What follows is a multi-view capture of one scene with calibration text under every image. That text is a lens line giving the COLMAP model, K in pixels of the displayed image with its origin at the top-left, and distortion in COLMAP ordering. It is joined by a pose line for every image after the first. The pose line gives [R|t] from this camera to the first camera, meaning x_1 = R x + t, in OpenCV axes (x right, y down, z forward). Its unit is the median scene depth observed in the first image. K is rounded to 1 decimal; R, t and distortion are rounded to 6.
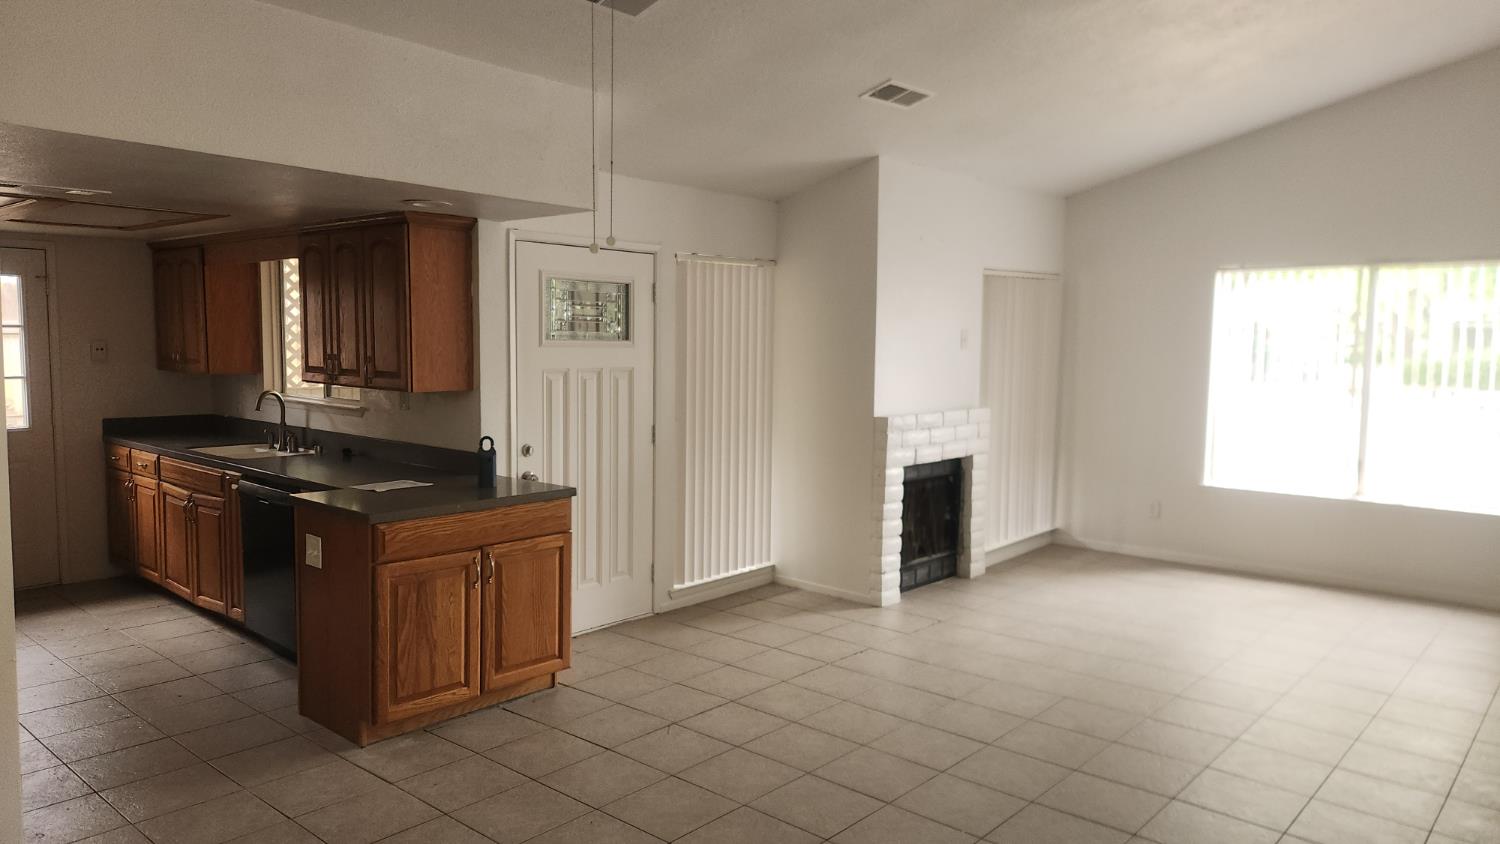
lens RADIAL K [[1009.1, 0, 759.4], [0, 1009.1, 421.1], [0, 0, 1]] dist [0.054698, -0.027914]
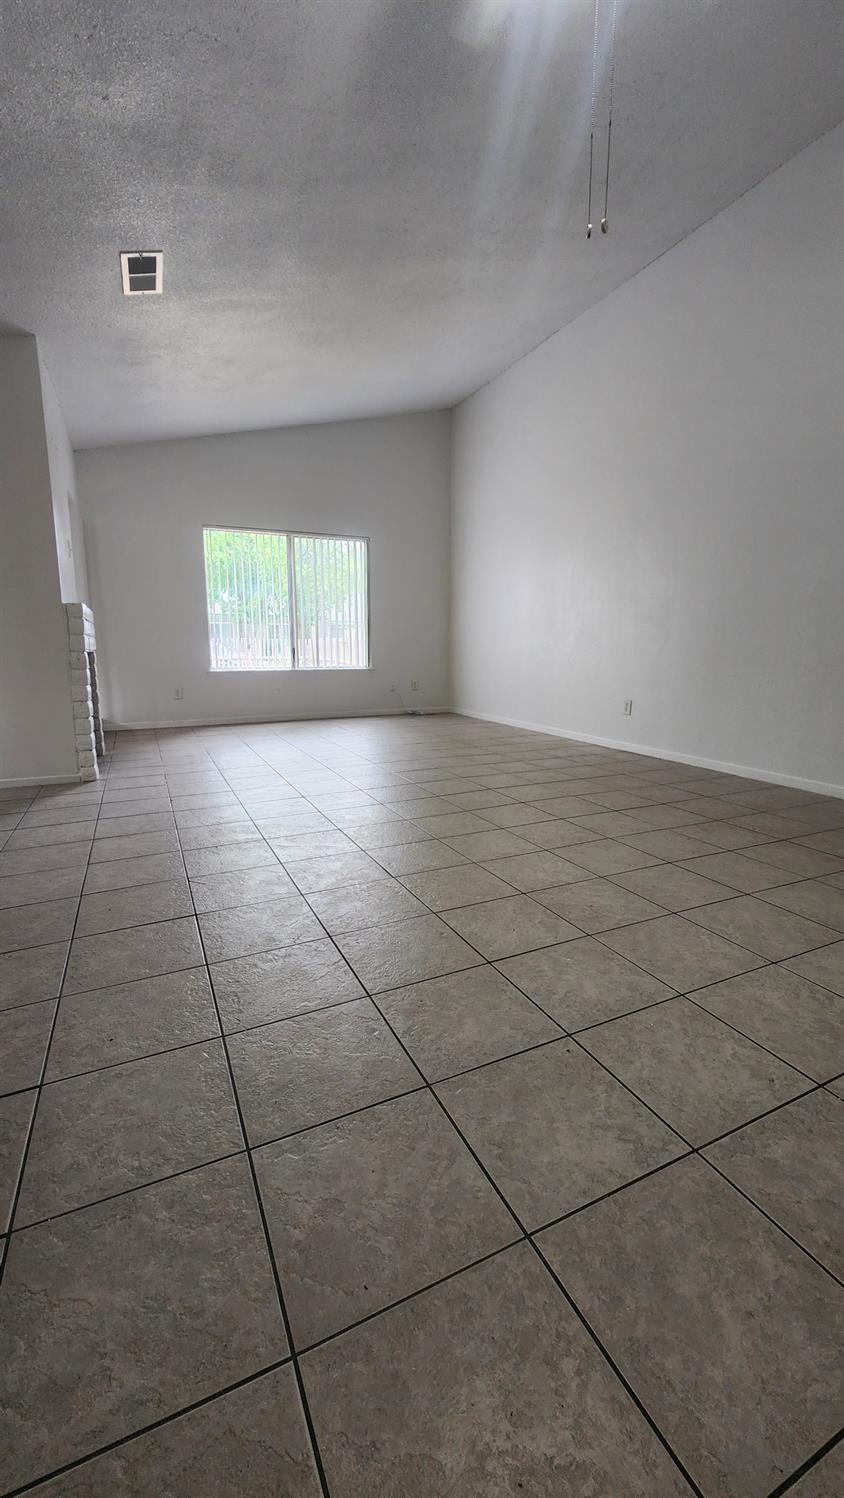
lens RADIAL K [[611.0, 0, 427.2], [0, 611.0, 749.7], [0, 0, 1]] dist [-0.006212, -0.000617]
pose [[0.390840, -0.163086, 0.905896, -0.307349], [0.078747, 0.986495, 0.143621, 0.077318], [-0.917084, 0.015203, 0.398405, 0.365508]]
